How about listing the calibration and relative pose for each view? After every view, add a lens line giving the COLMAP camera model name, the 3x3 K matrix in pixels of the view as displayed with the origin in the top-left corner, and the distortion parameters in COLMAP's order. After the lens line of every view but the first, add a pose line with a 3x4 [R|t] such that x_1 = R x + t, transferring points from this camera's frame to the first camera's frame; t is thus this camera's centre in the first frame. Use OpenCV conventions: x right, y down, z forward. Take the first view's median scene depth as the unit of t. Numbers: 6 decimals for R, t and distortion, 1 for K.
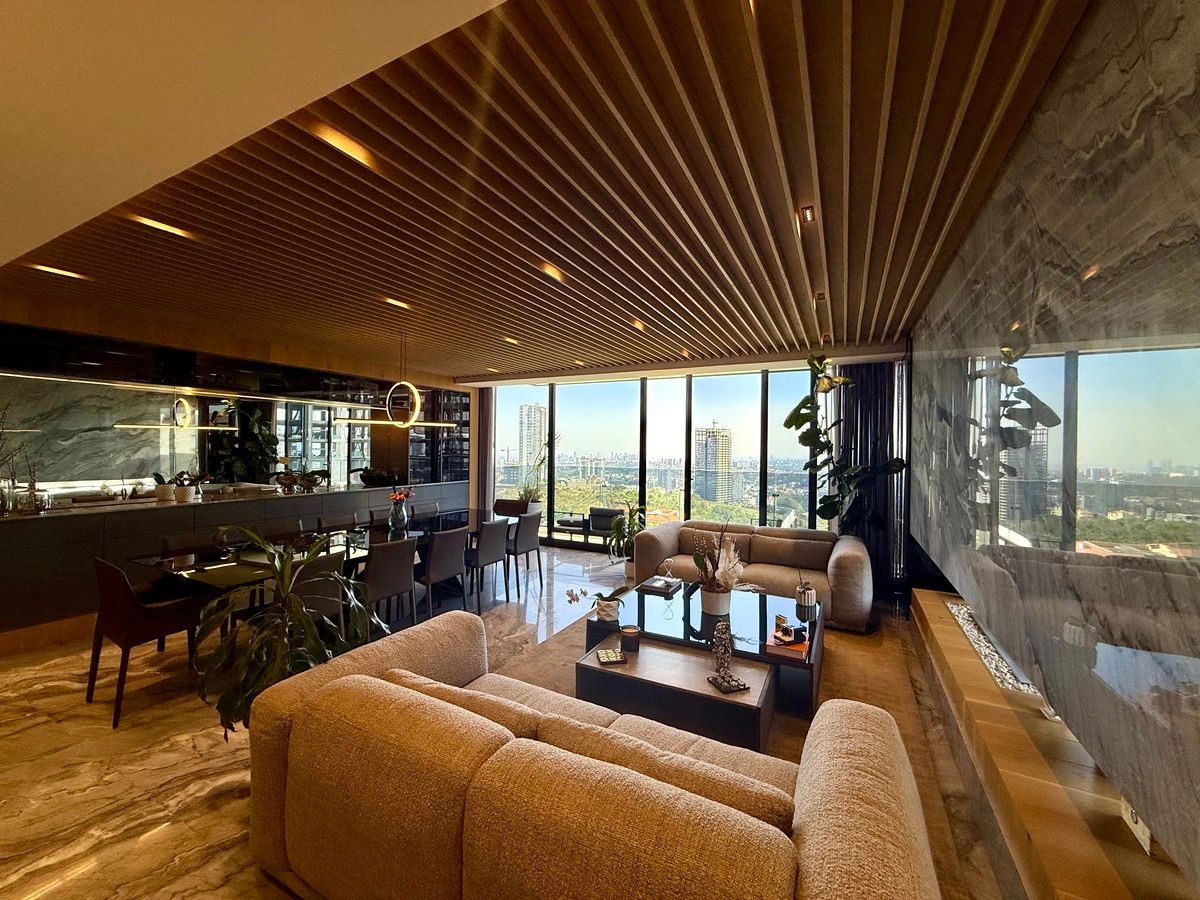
lens RADIAL K [[480.3, 0, 596.4], [0, 480.3, 449.6], [0, 0, 1]] dist [0.002452, 0.000184]
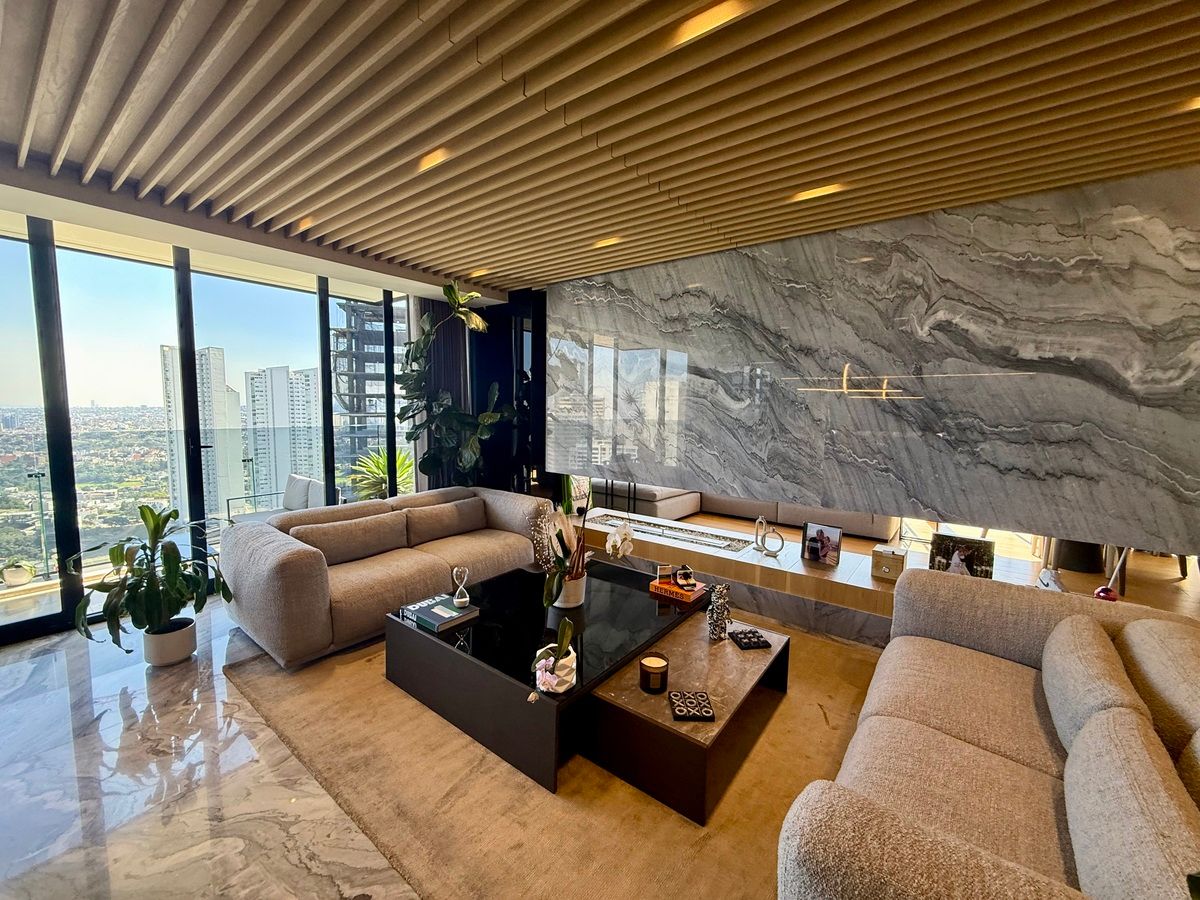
lens RADIAL K [[480.3, 0, 599.5], [0, 480.3, 448.2], [0, 0, 1]] dist [0.002452, 0.000184]
pose [[0.165883, -0.101471, 0.980911, -0.622637], [-0.006814, 0.994550, 0.104034, 0.009852], [-0.986122, -0.023941, 0.164287, 1.048410]]
